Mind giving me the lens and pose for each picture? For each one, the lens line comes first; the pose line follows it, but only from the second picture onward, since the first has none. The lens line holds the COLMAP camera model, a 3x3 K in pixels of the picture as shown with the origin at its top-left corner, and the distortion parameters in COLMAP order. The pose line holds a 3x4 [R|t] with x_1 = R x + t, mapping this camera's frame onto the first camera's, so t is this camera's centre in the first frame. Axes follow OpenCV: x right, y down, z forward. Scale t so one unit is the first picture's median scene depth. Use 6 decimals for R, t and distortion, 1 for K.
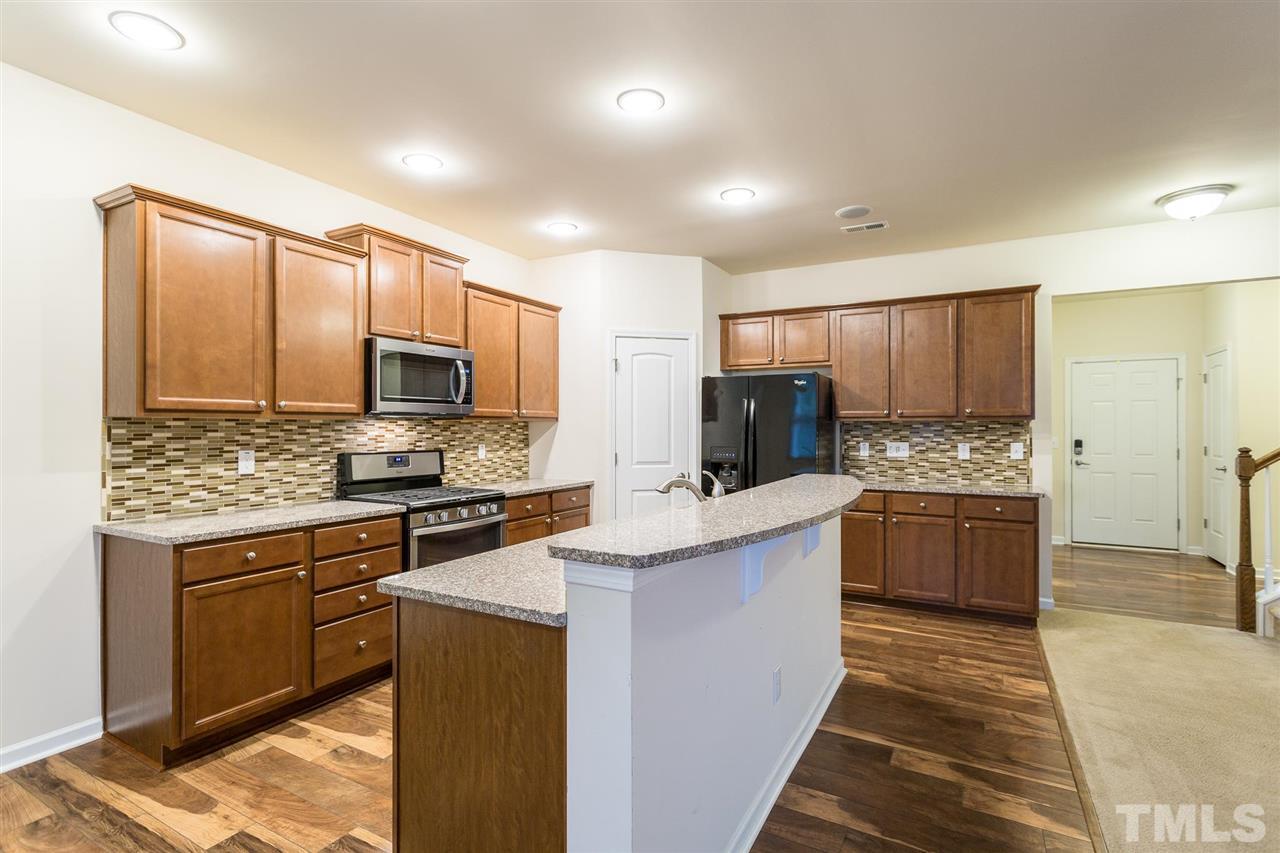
lens RADIAL K [[609.5, 0, 634.7], [0, 609.5, 424.4], [0, 0, 1]] dist [0.003862, 0.000520]
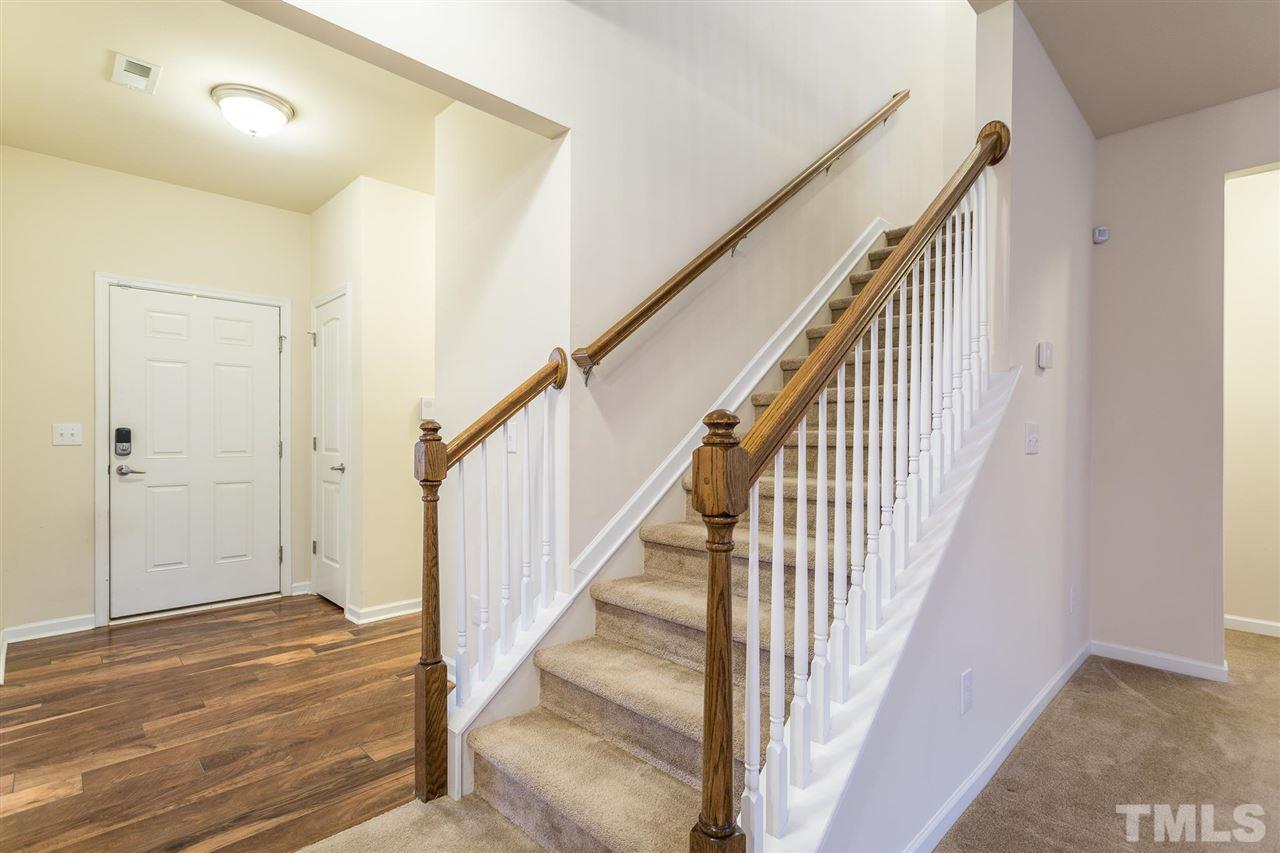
lens RADIAL K [[610.7, 0, 636.0], [0, 610.7, 437.2], [0, 0, 1]] dist [0.001818, -0.000334]
pose [[0.282623, -0.003708, 0.959224, 0.598014], [-0.006331, 0.999964, 0.005731, 0.048261], [-0.959210, -0.007693, 0.282589, 0.733820]]
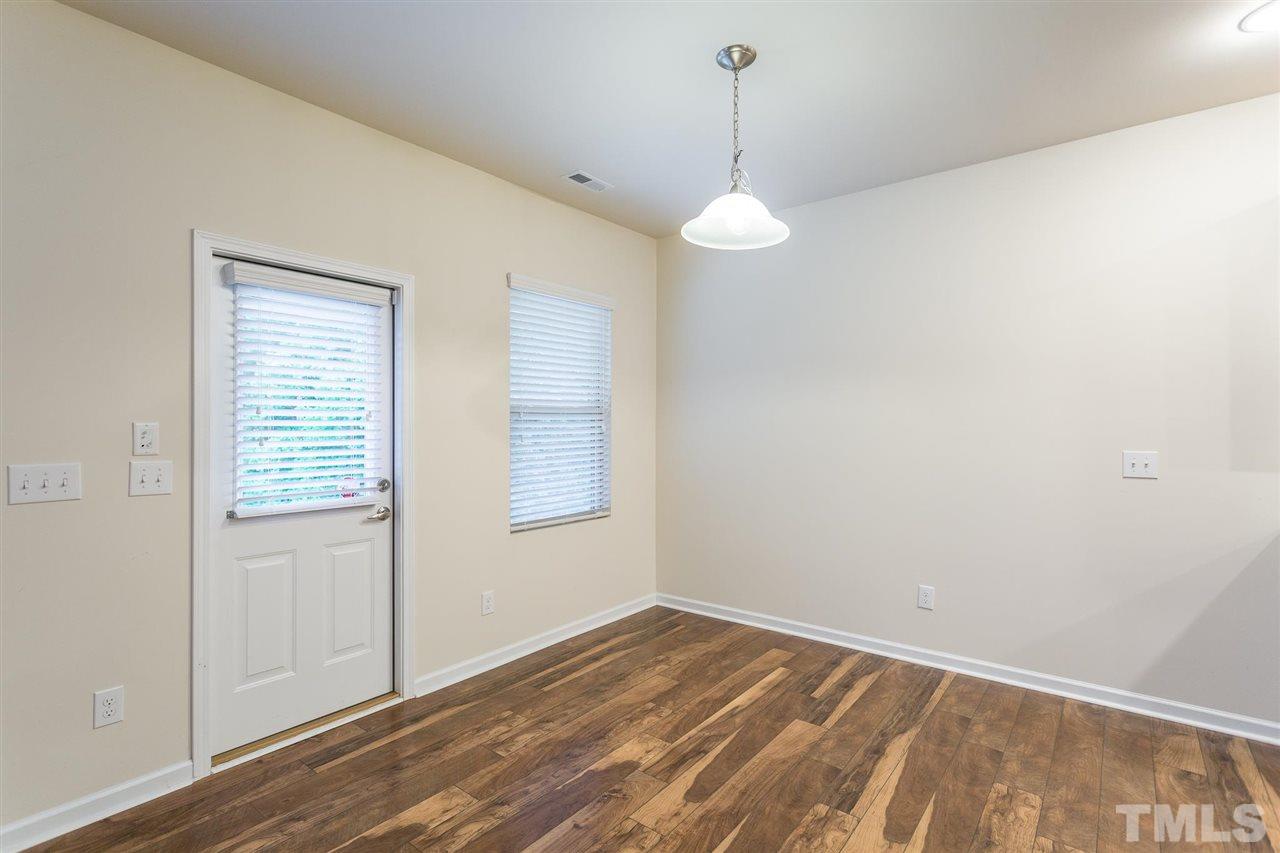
lens RADIAL K [[609.9, 0, 631.9], [0, 609.9, 427.6], [0, 0, 1]] dist [0.001984, 0.000289]
pose [[-0.164184, 0.000426, -0.986430, 0.172411], [0.004036, 0.999992, -0.000240, -0.000191], [0.986422, -0.004020, -0.164184, 0.087038]]
